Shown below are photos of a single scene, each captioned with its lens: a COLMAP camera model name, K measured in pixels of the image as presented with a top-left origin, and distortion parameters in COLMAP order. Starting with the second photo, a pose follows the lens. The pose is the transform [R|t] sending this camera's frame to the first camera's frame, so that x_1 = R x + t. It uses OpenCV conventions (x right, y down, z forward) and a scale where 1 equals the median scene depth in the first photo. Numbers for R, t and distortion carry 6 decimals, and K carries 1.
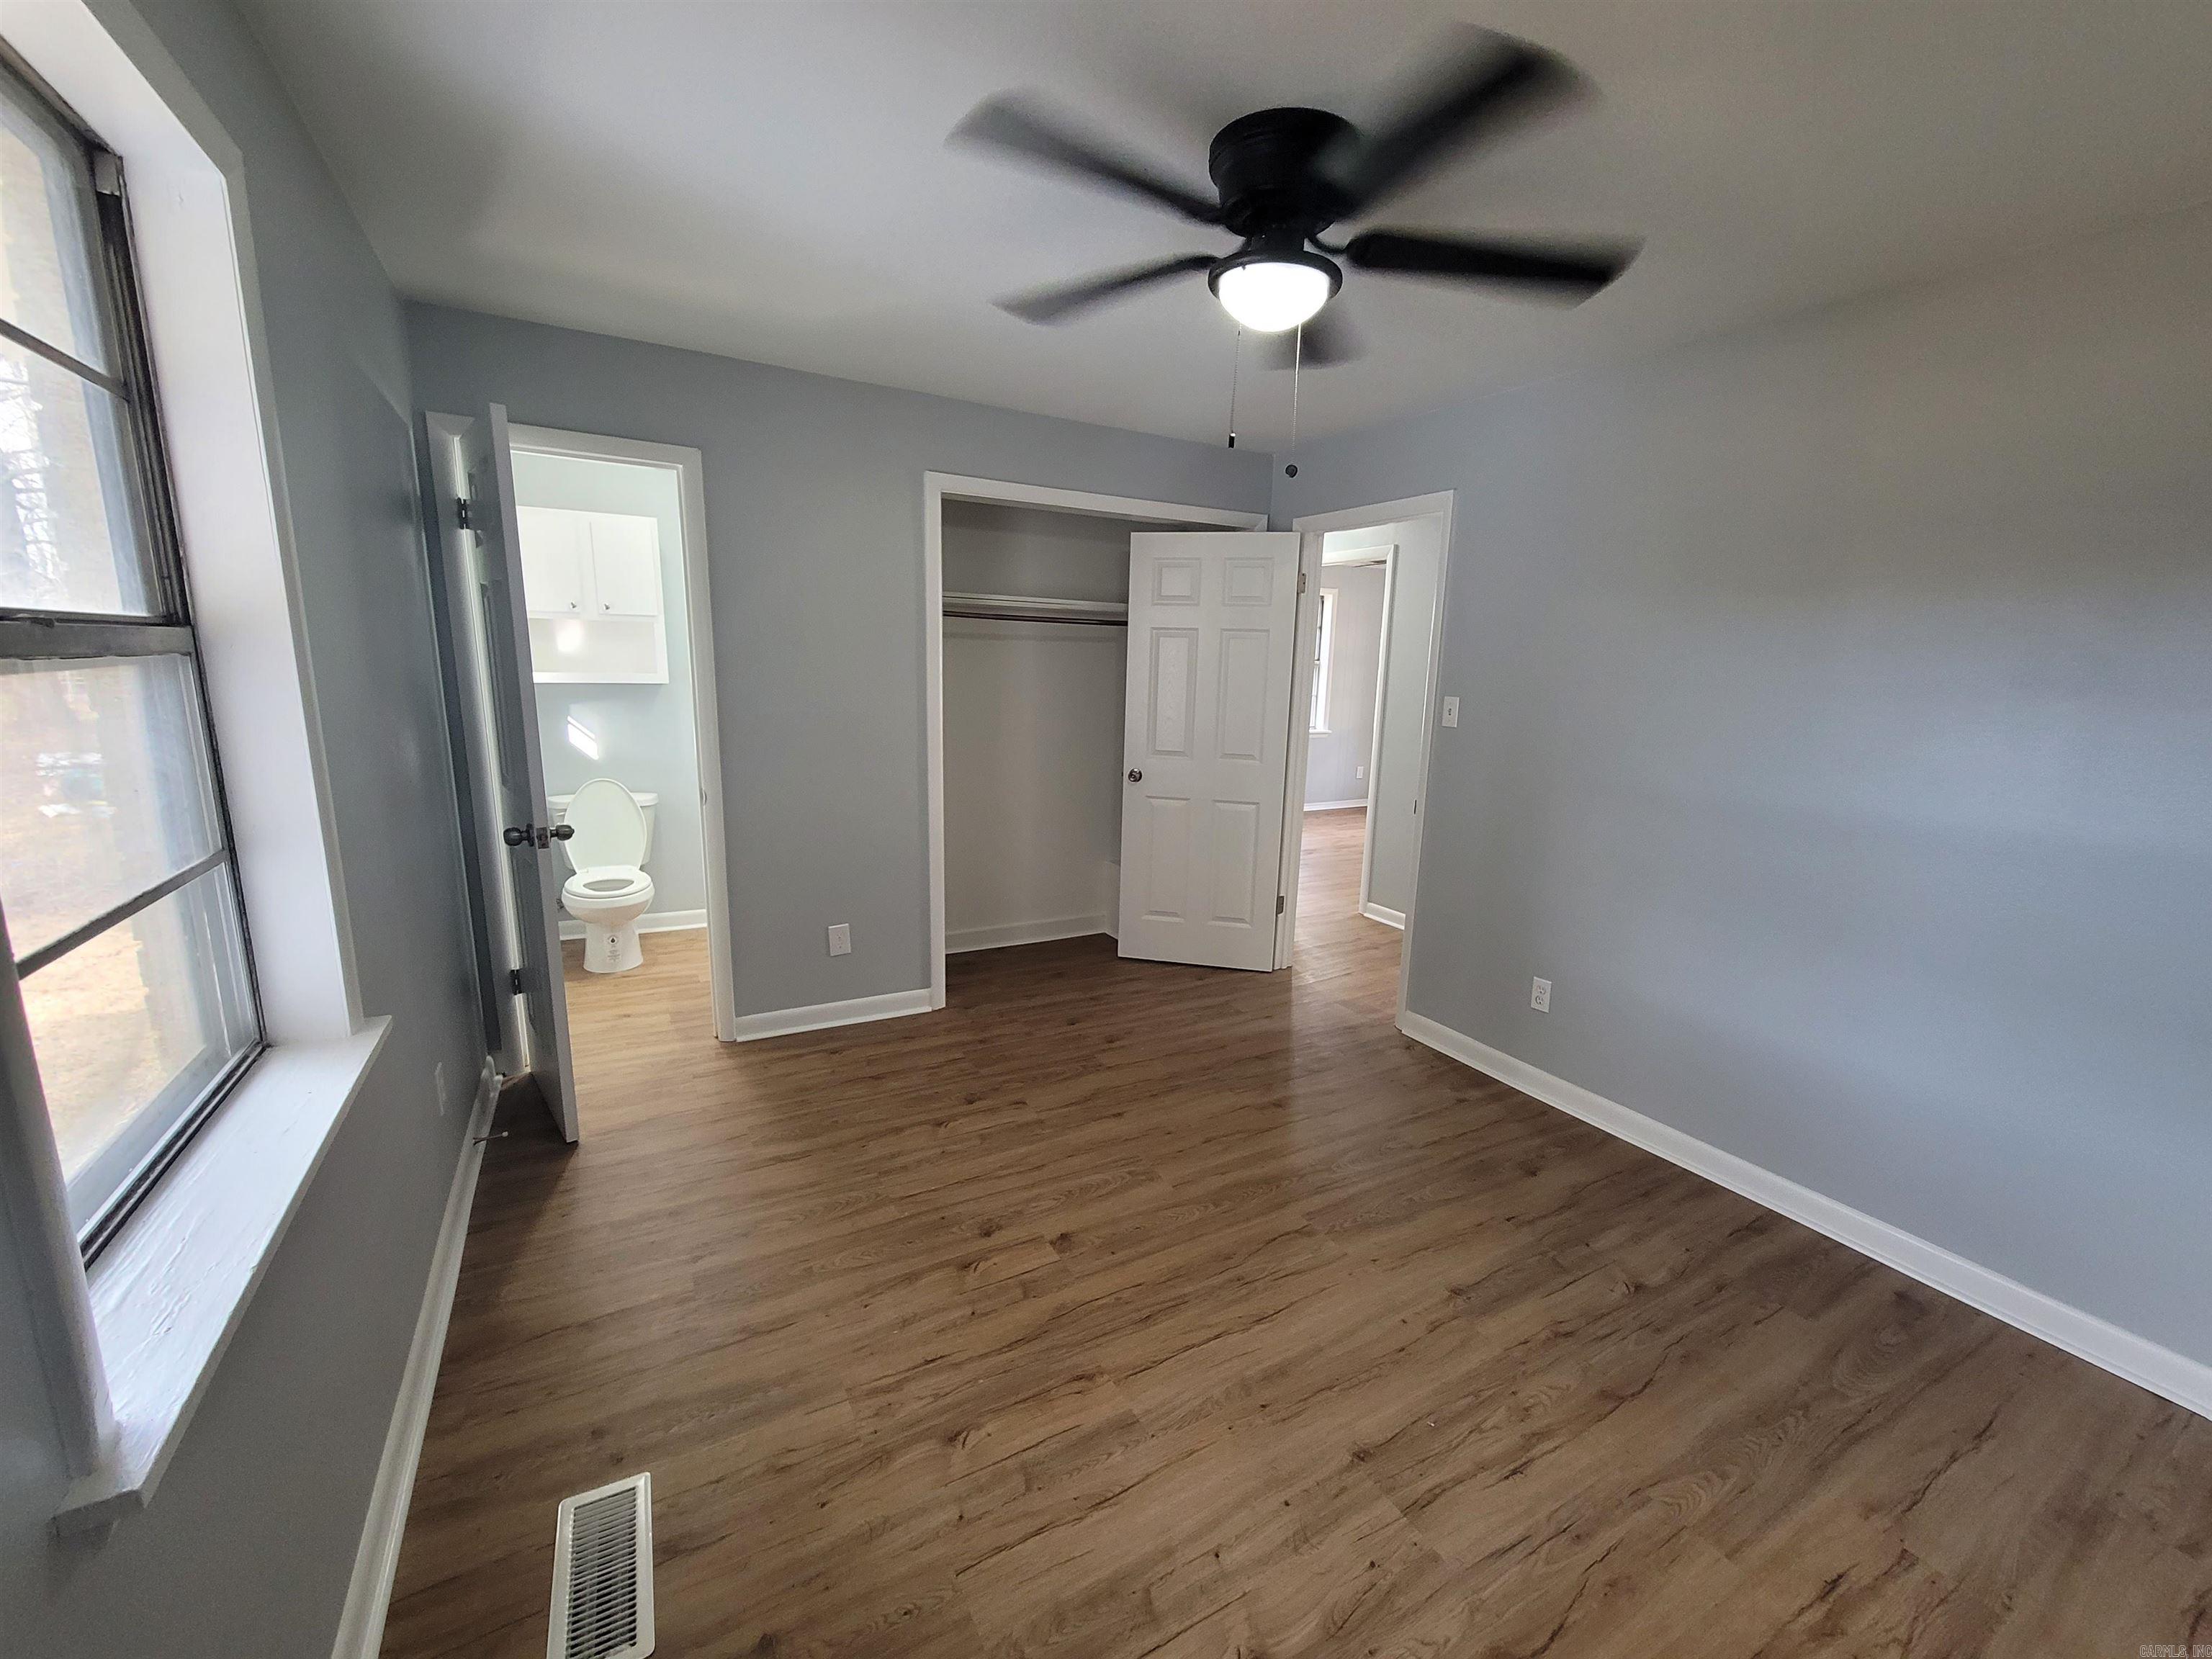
lens RADIAL K [[902.8, 0, 1100.1], [0, 902.8, 830.0], [0, 0, 1]] dist [0.000822, 0.000691]
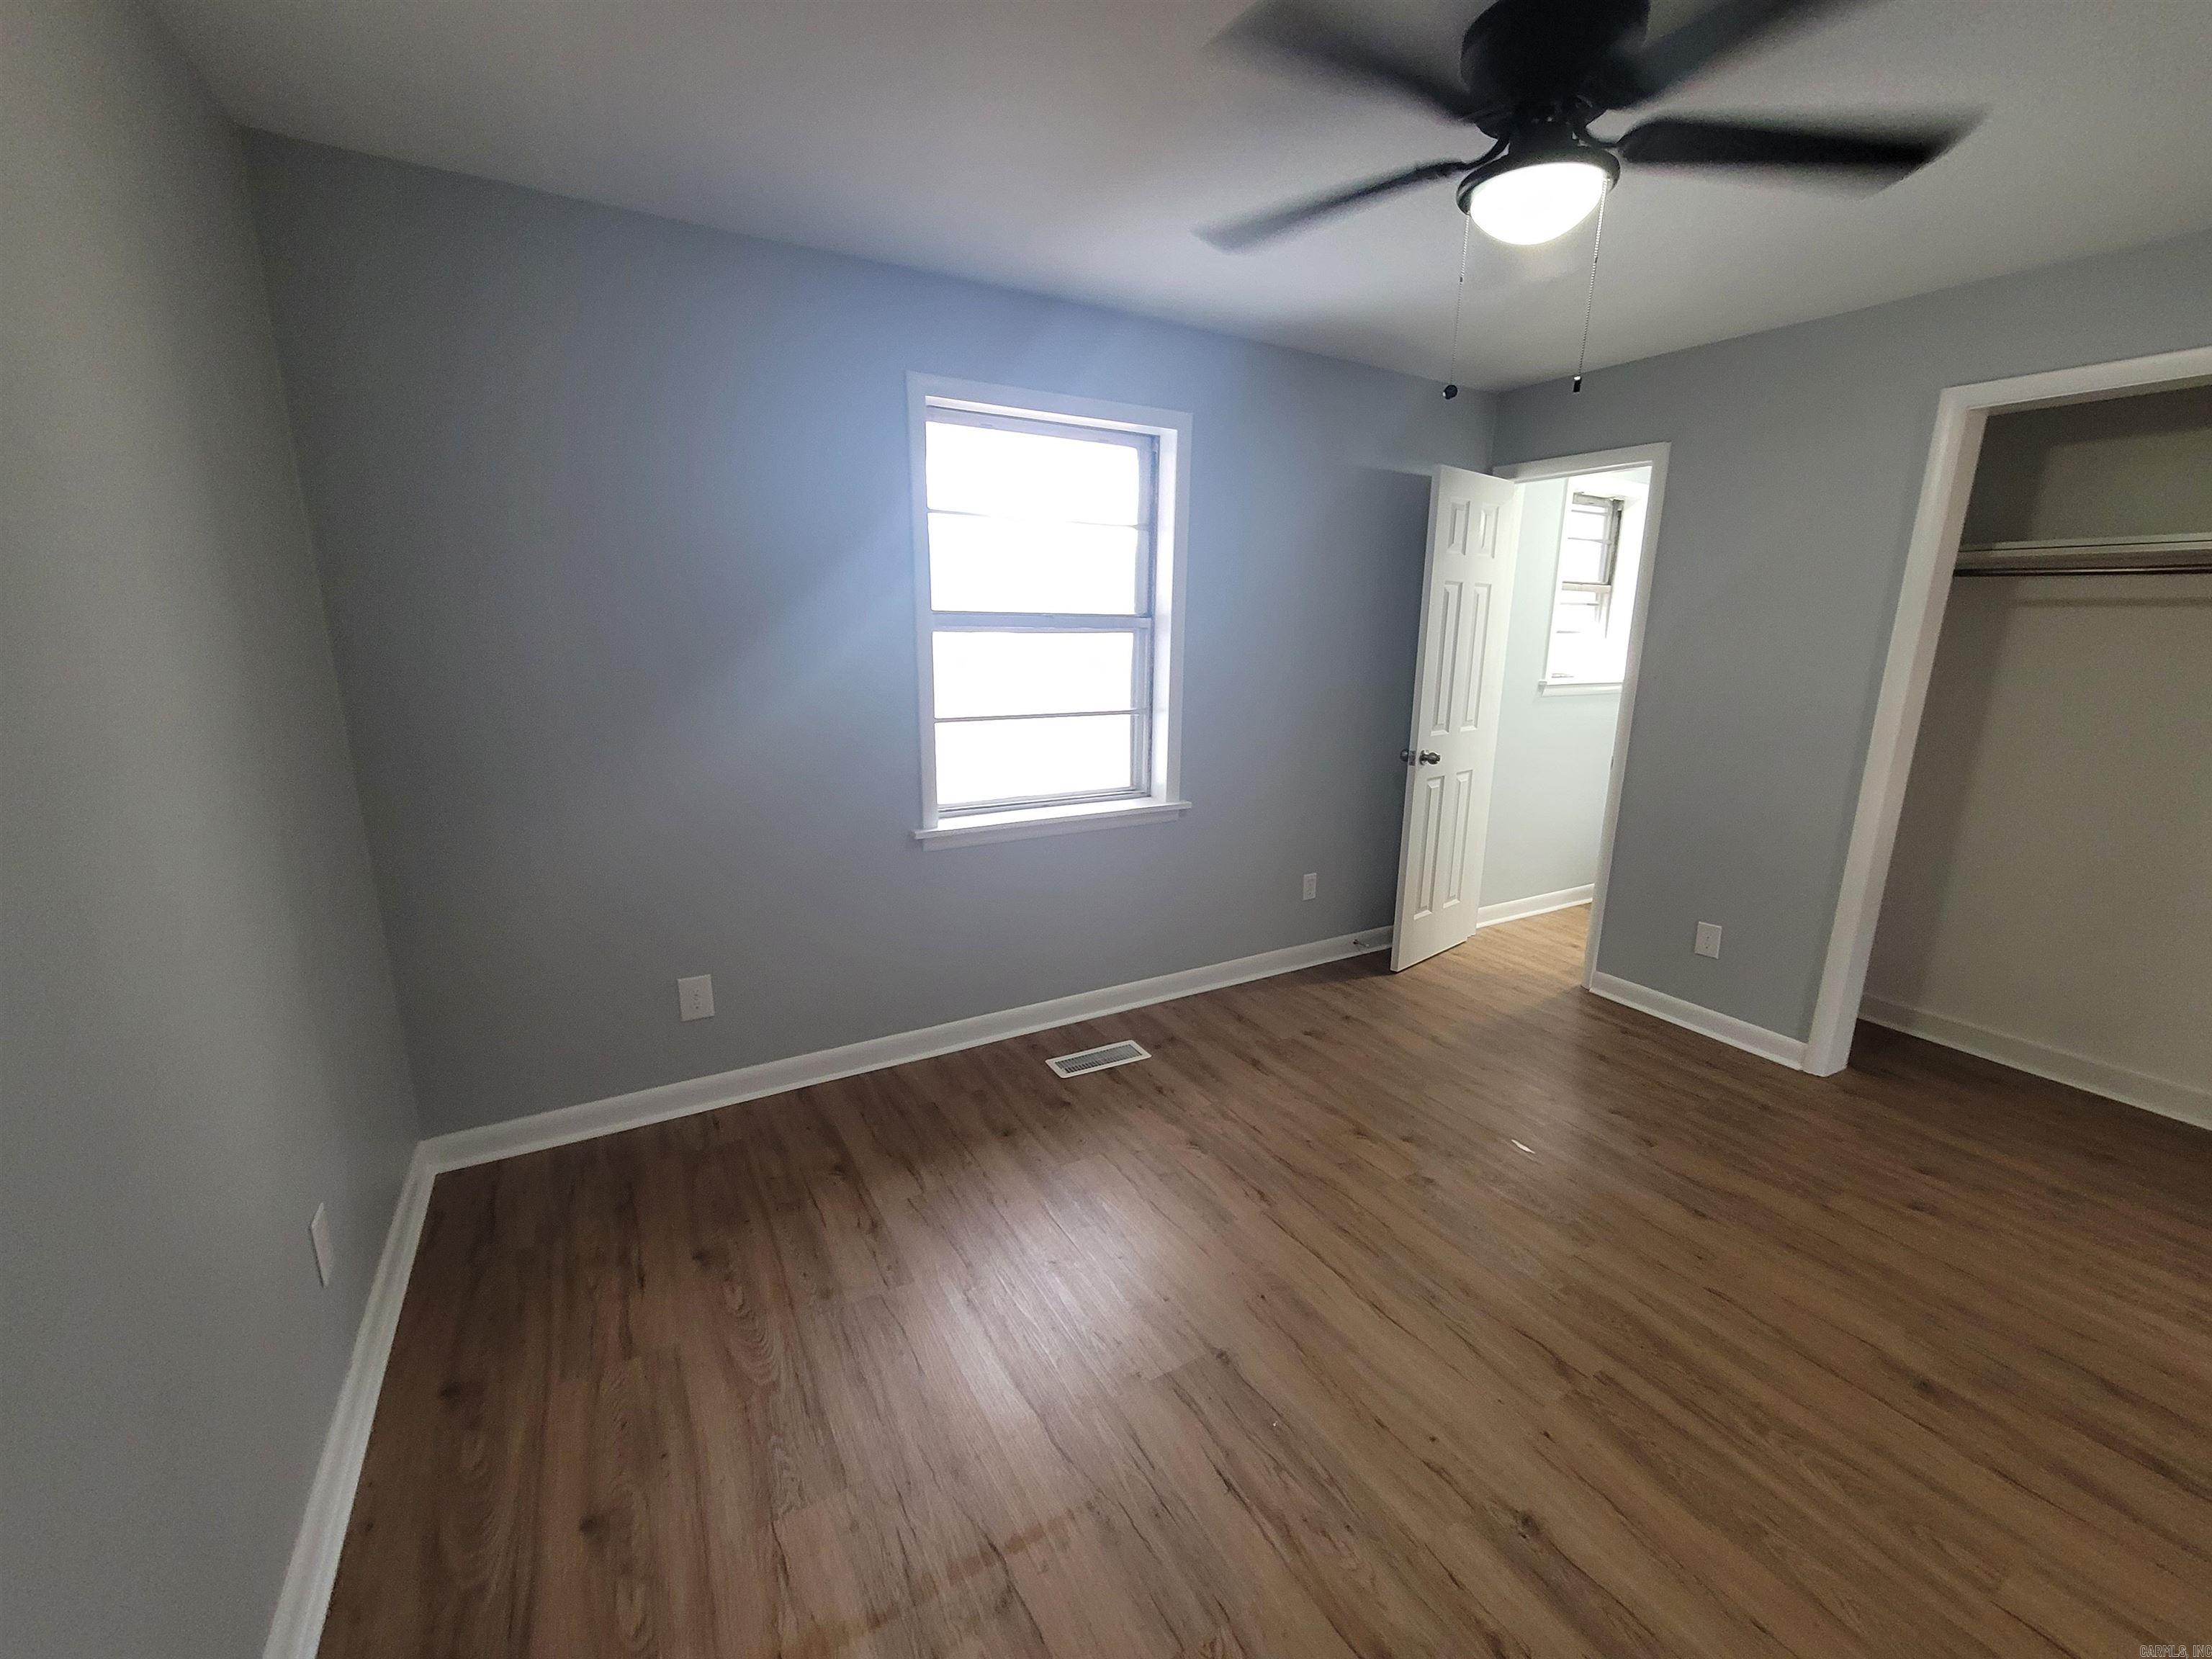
lens RADIAL K [[902.8, 0, 1129.9], [0, 902.8, 823.3], [0, 0, 1]] dist [0.000822, 0.000691]
pose [[0.035290, 0.186328, -0.981854, 0.870139], [-0.196906, 0.964503, 0.175959, -0.060109], [0.979787, 0.187124, 0.070727, 0.498382]]
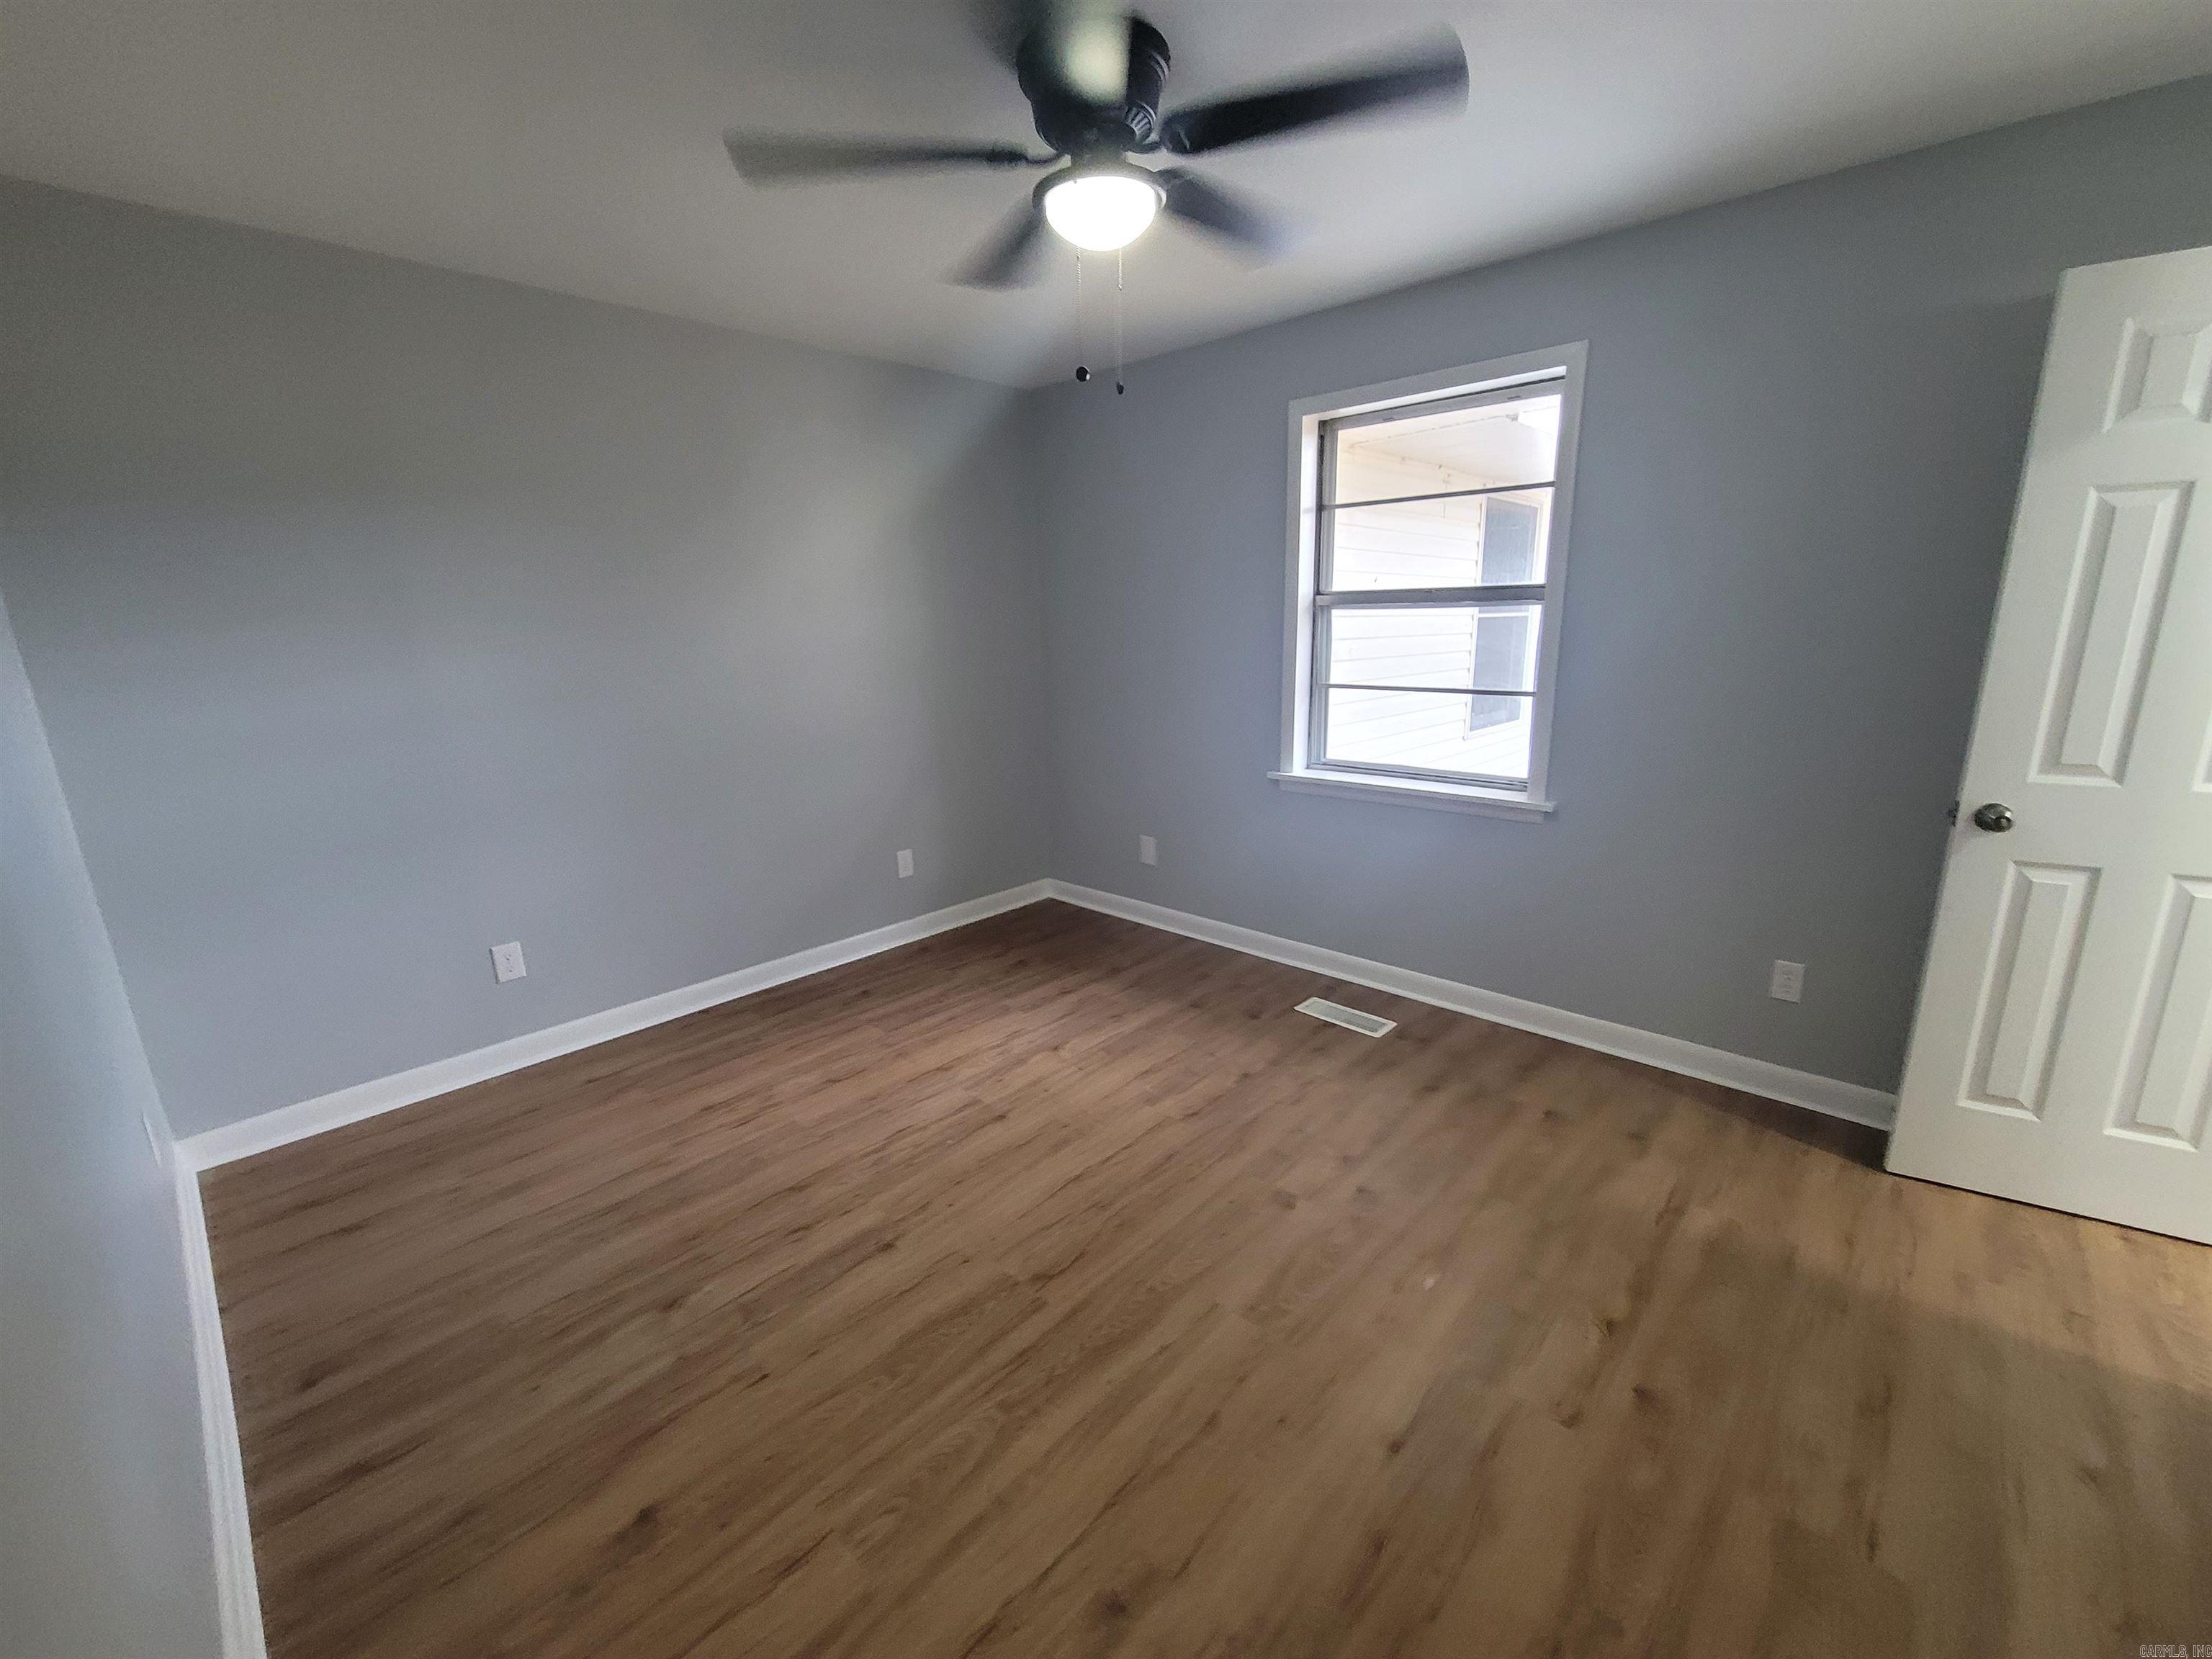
lens RADIAL K [[902.8, 0, 1111.3], [0, 902.8, 825.7], [0, 0, 1]] dist [0.000822, 0.000691]
pose [[-0.950110, 0.062417, -0.305606, 0.392492], [-0.063674, 0.920329, 0.385927, -0.264269], [0.305347, 0.386132, -0.870440, 1.573641]]
